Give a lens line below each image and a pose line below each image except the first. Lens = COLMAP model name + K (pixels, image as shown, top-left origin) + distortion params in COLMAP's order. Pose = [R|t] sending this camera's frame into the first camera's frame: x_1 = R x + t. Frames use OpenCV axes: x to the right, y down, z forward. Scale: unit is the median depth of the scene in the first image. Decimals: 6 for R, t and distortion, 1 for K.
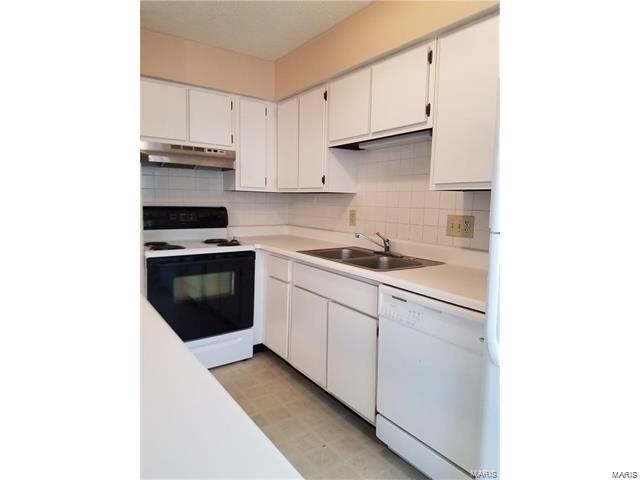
lens RADIAL K [[360.1, 0, 320.1], [0, 360.1, 230.0], [0, 0, 1]] dist [0.068103, -0.000435]
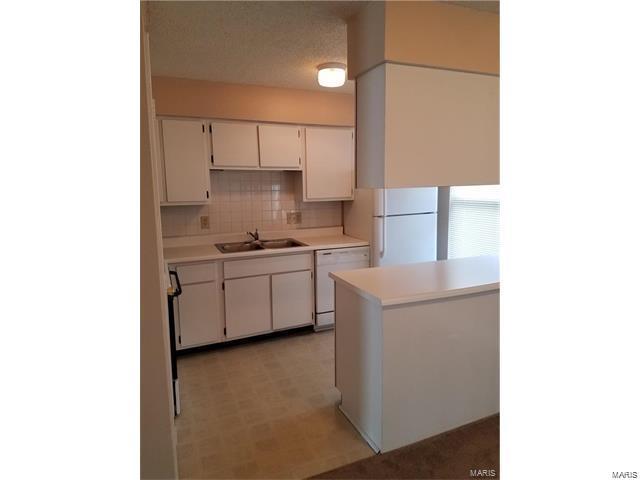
lens RADIAL K [[360.1, 0, 320.1], [0, 360.1, 230.0], [0, 0, 1]] dist [0.068103, -0.000435]
pose [[0.184126, -0.149011, 0.971542, -1.427909], [0.093357, 0.986624, 0.133632, -0.186159], [-0.978459, 0.066096, 0.195575, 0.478619]]
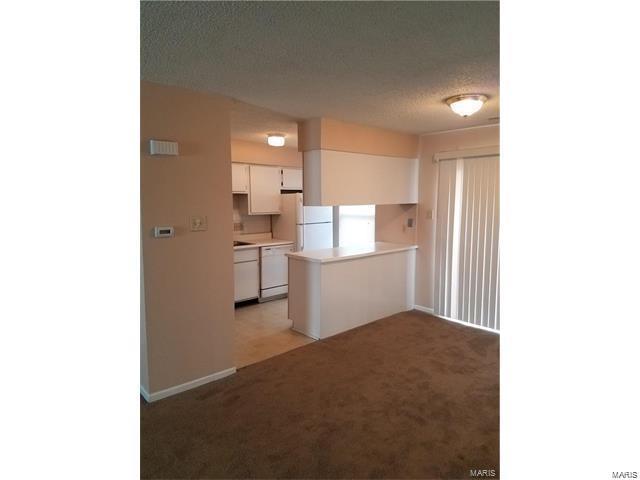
lens RADIAL K [[360.1, 0, 320.1], [0, 360.1, 230.0], [0, 0, 1]] dist [0.068103, -0.000435]
pose [[-0.151920, -0.099818, 0.983340, -2.329116], [0.073164, 0.991022, 0.111901, -0.239335], [-0.985681, 0.088945, -0.143254, 0.766056]]
